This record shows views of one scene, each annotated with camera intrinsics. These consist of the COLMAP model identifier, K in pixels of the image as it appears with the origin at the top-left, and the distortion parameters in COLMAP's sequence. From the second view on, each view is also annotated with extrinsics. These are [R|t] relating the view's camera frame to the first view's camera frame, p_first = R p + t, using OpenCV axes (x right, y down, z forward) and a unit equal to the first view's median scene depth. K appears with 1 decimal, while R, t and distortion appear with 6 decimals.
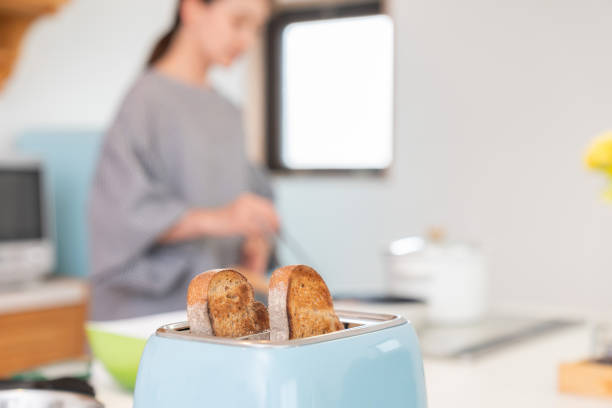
lens RADIAL K [[1046.2, 0, 325.1], [0, 1046.2, 204.3], [0, 0, 1]] dist [0.008642, 0.072367]
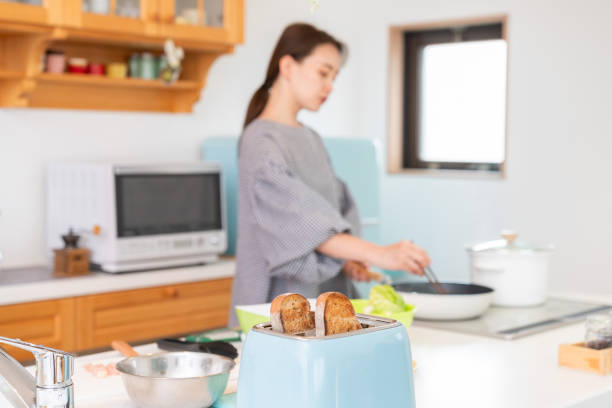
lens RADIAL K [[1046.2, 0, 325.1], [0, 1046.2, 204.3], [0, 0, 1]] dist [0.008642, 0.072367]
pose [[0.982856, 0.016626, -0.183622, 0.280754], [-0.007864, 0.998800, 0.048347, -0.174266], [0.184206, -0.046074, 0.981807, -0.725380]]
